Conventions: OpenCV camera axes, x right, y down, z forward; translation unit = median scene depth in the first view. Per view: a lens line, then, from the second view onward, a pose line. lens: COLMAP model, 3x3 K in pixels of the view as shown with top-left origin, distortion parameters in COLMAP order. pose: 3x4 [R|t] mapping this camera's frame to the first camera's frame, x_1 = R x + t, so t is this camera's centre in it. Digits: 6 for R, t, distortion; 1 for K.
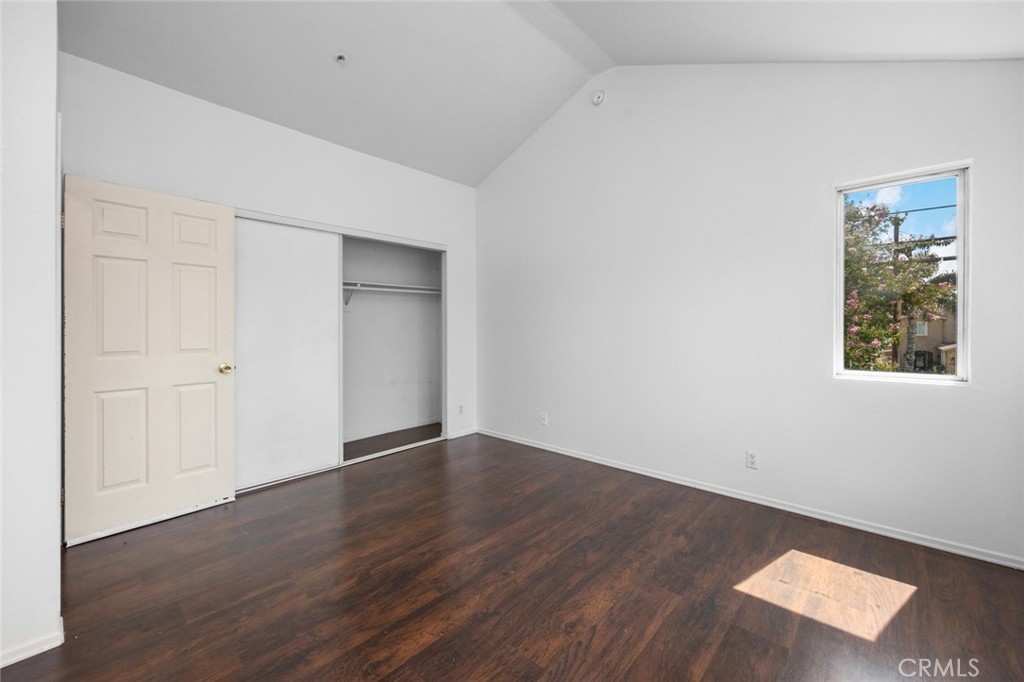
lens RADIAL K [[416.9, 0, 513.4], [0, 416.9, 330.7], [0, 0, 1]] dist [-0.002743, 0.000076]
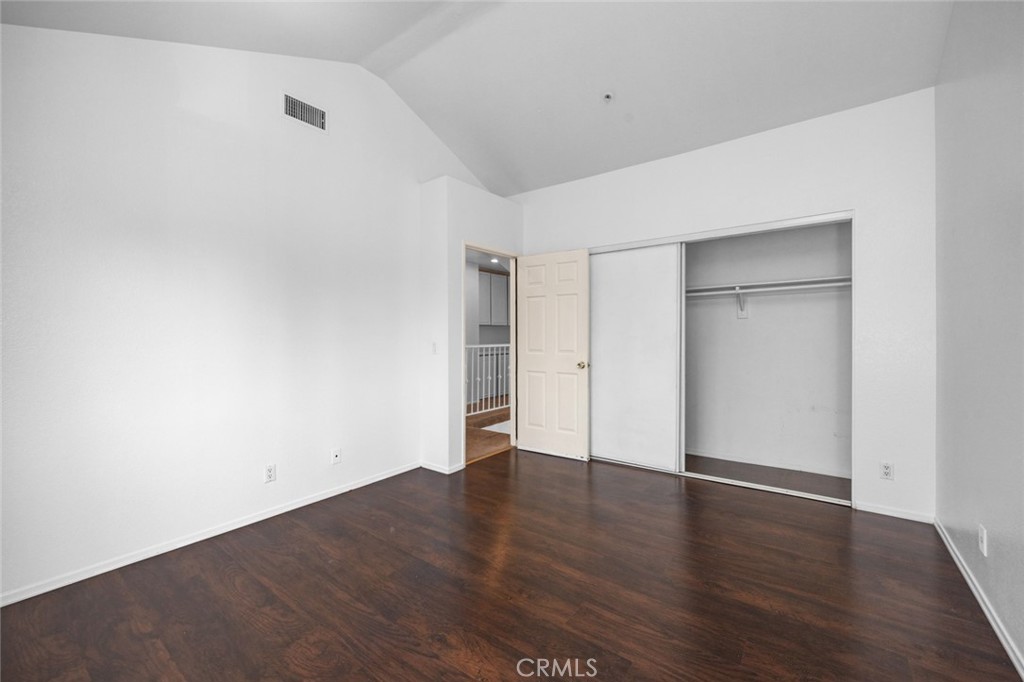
lens RADIAL K [[408.8, 0, 512.0], [0, 408.8, 341.0], [0, 0, 1]] dist [-0.007830, -0.000090]
pose [[0.082302, 0.014400, -0.996503, 0.726594], [-0.004647, 0.999890, 0.014065, -0.010486], [0.996597, 0.003474, 0.082360, 0.711348]]
